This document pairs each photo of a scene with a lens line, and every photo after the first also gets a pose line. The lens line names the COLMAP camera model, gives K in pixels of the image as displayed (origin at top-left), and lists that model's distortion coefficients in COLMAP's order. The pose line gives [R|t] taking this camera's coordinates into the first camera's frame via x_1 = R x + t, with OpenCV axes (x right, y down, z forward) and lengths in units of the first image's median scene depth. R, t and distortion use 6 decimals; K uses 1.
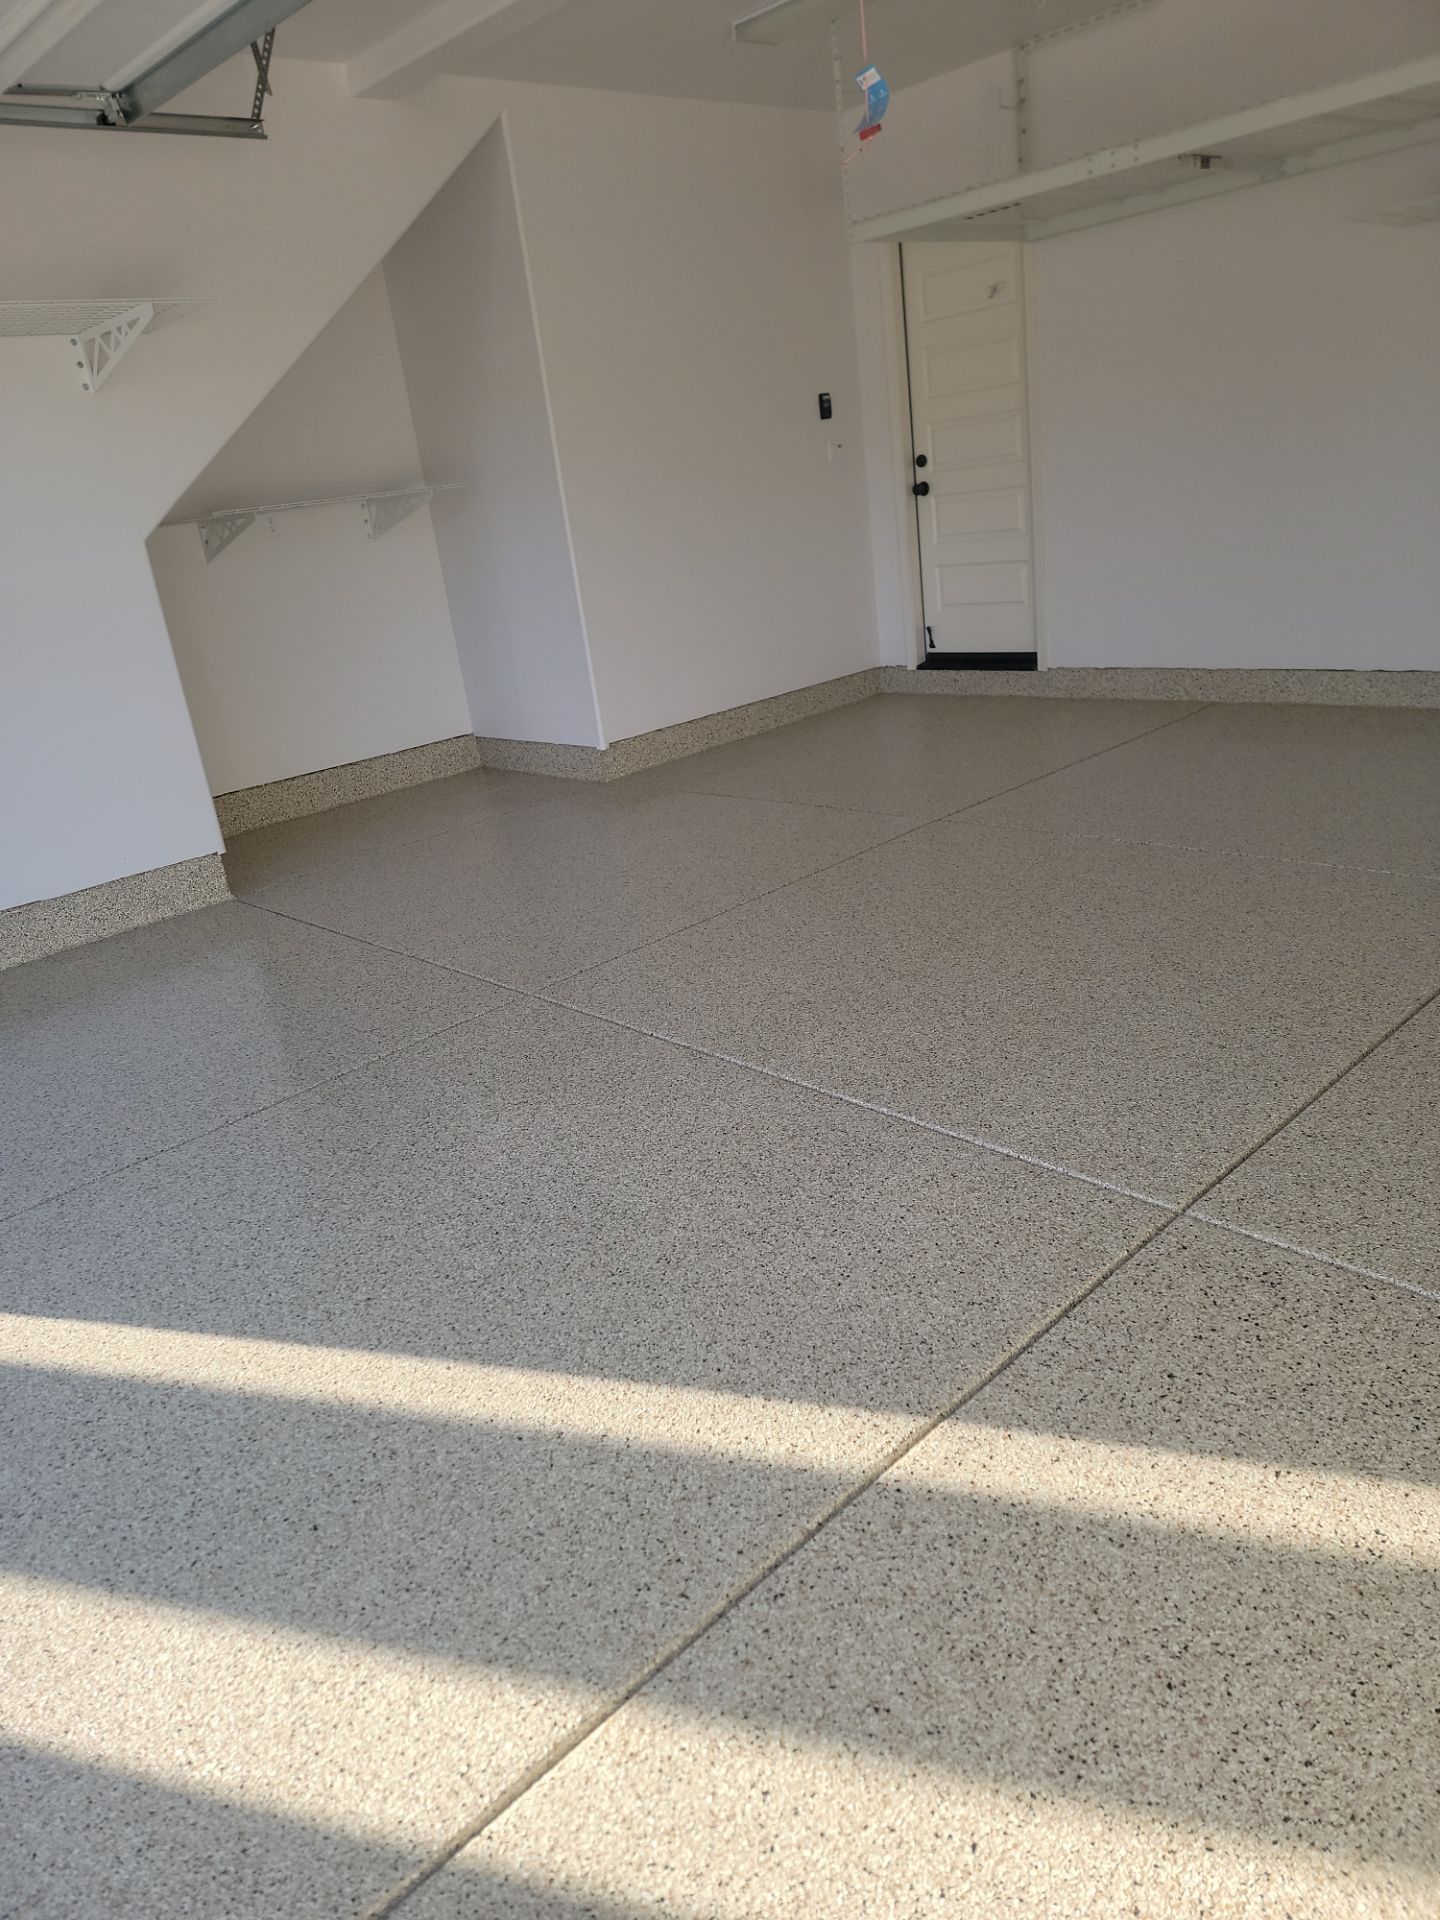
lens RADIAL K [[1324.1, 0, 707.3], [0, 1324.1, 965.5], [0, 0, 1]] dist [0.087024, -0.076848]
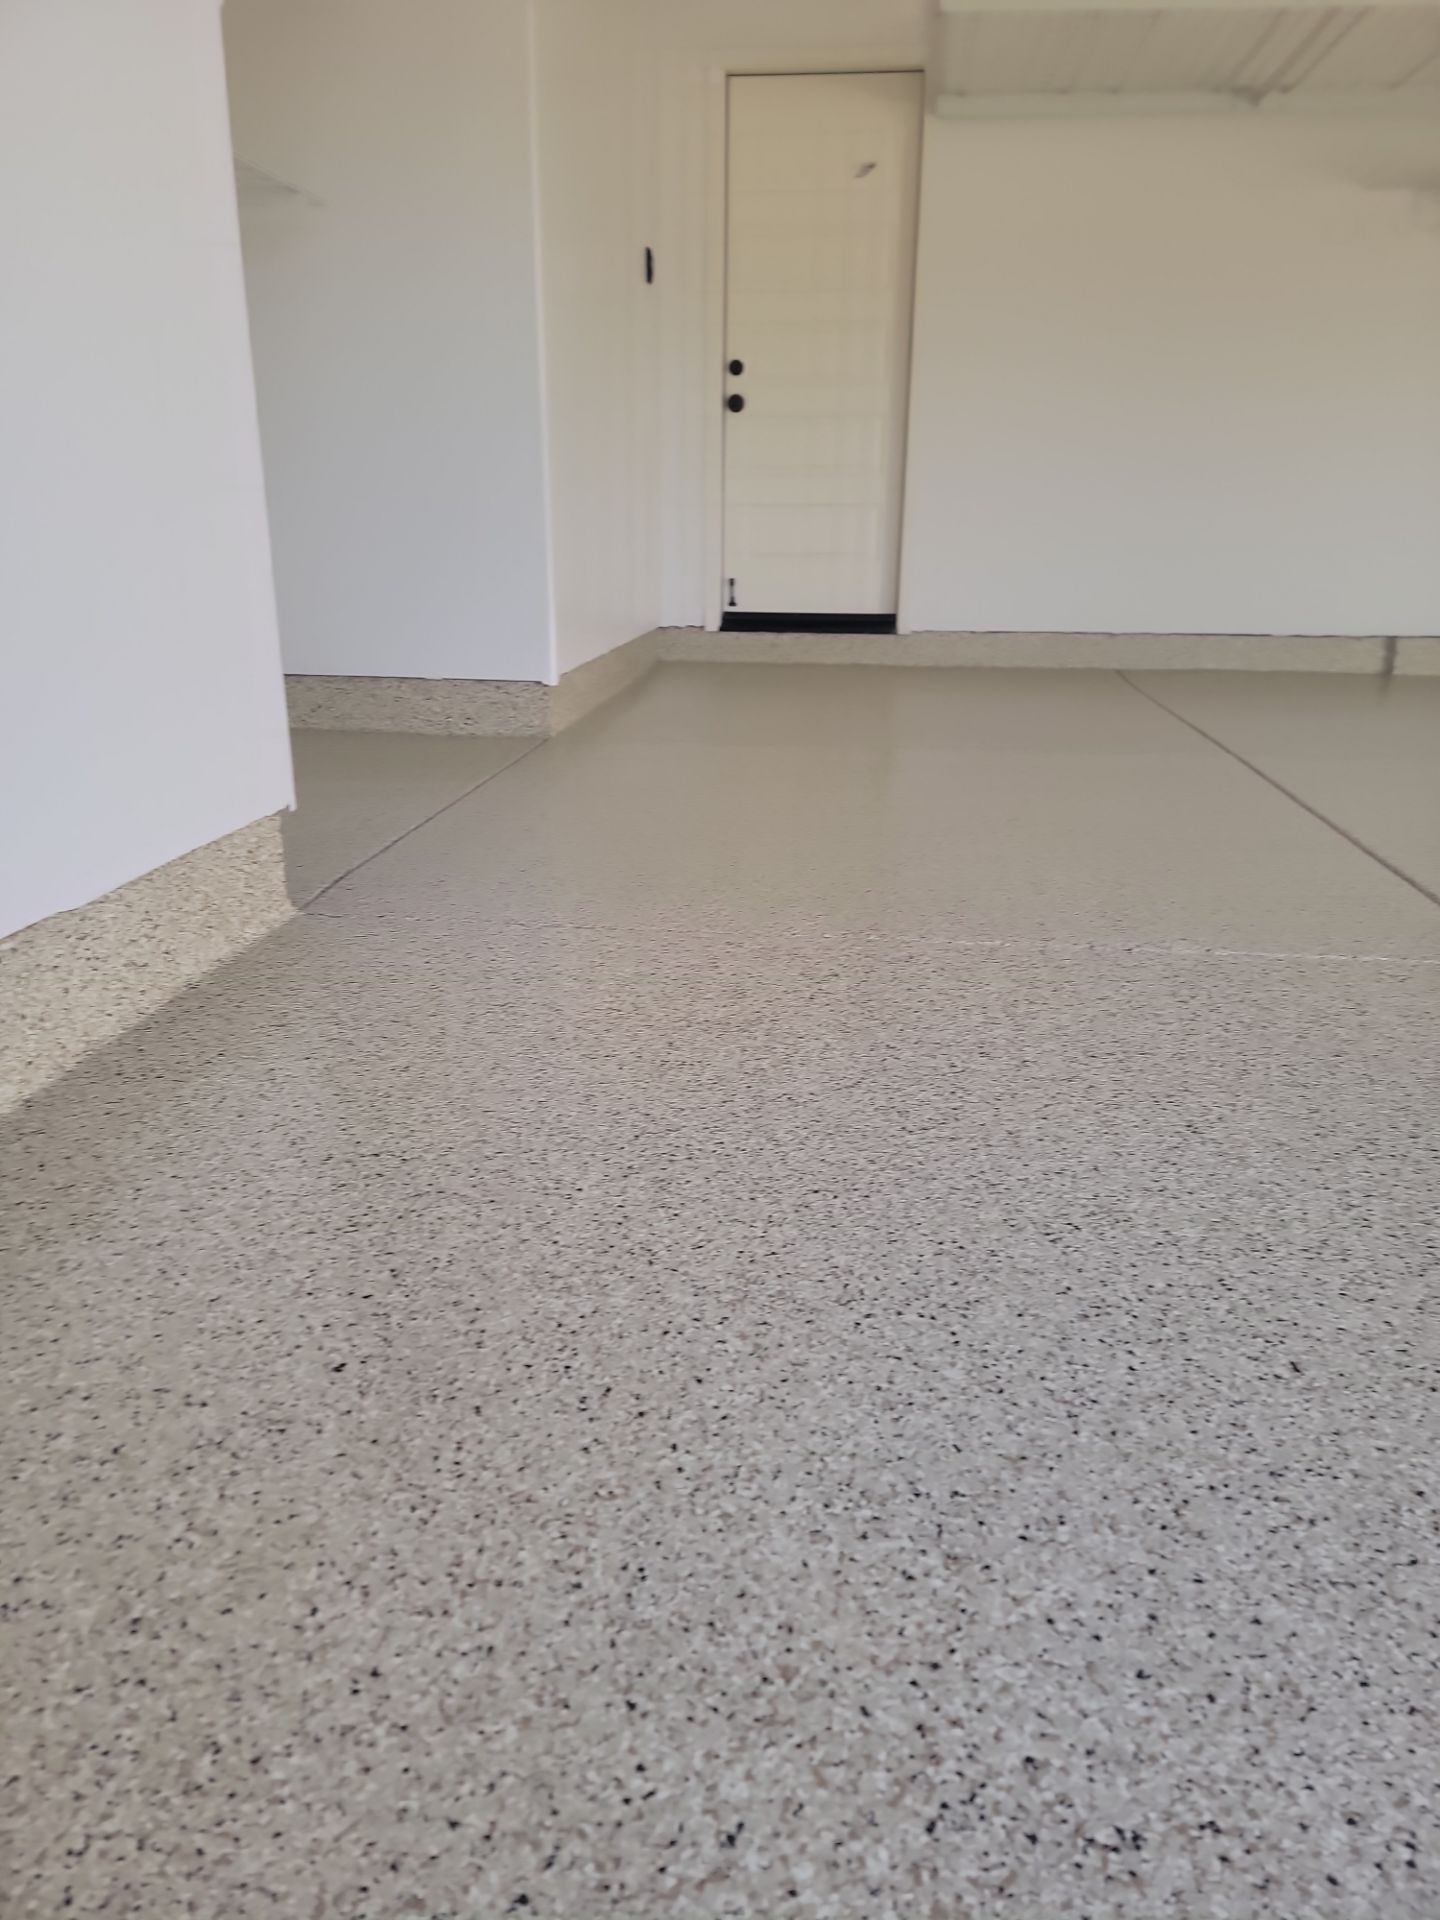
lens RADIAL K [[1336.6, 0, 724.1], [0, 1336.6, 965.9], [0, 0, 1]] dist [0.082916, -0.068272]
pose [[0.757255, -0.080354, 0.648157, -1.167112], [0.123361, 0.992137, -0.021128, -0.011635], [-0.641363, 0.095956, 0.761214, 1.221103]]
